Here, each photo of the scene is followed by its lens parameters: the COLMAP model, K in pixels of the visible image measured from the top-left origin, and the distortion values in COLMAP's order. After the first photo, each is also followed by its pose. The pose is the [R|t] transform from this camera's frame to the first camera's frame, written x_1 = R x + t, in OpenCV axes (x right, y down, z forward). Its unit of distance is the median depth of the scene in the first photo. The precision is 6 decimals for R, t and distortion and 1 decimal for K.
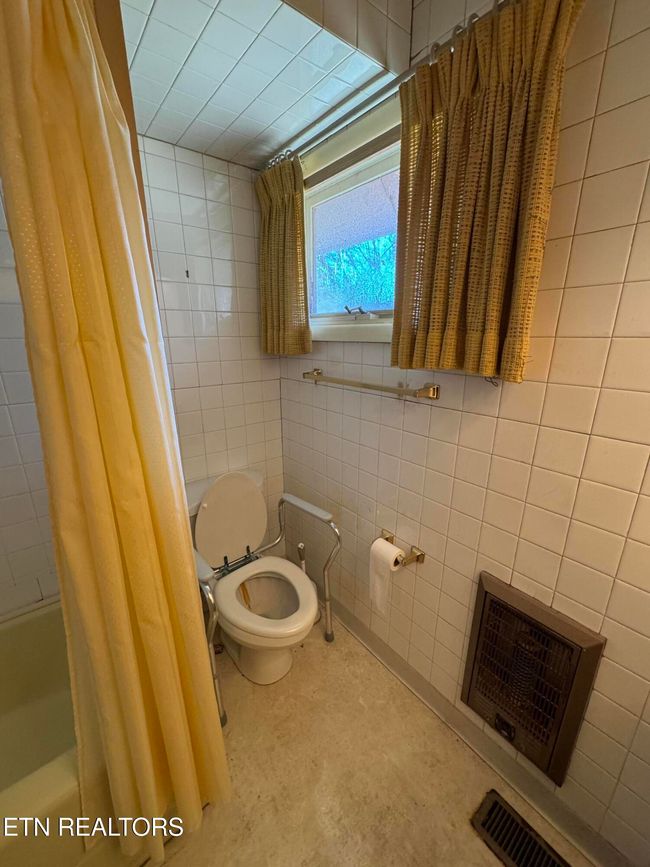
lens RADIAL K [[343.7, 0, 325.0], [0, 343.7, 433.5], [0, 0, 1]] dist [-0.003119, -0.000189]
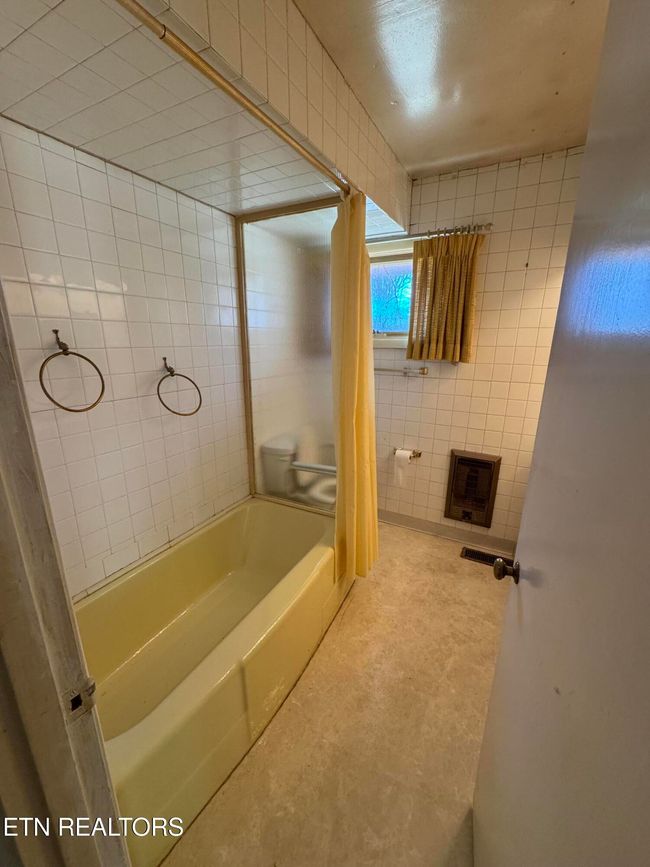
lens RADIAL K [[346.8, 0, 326.5], [0, 346.8, 433.9], [0, 0, 1]] dist [-0.000558, 0.000208]
pose [[0.921917, -0.091434, 0.376442, -1.271147], [0.097598, 0.995222, 0.002708, 0.236257], [-0.374891, 0.034244, 0.926436, -0.890745]]
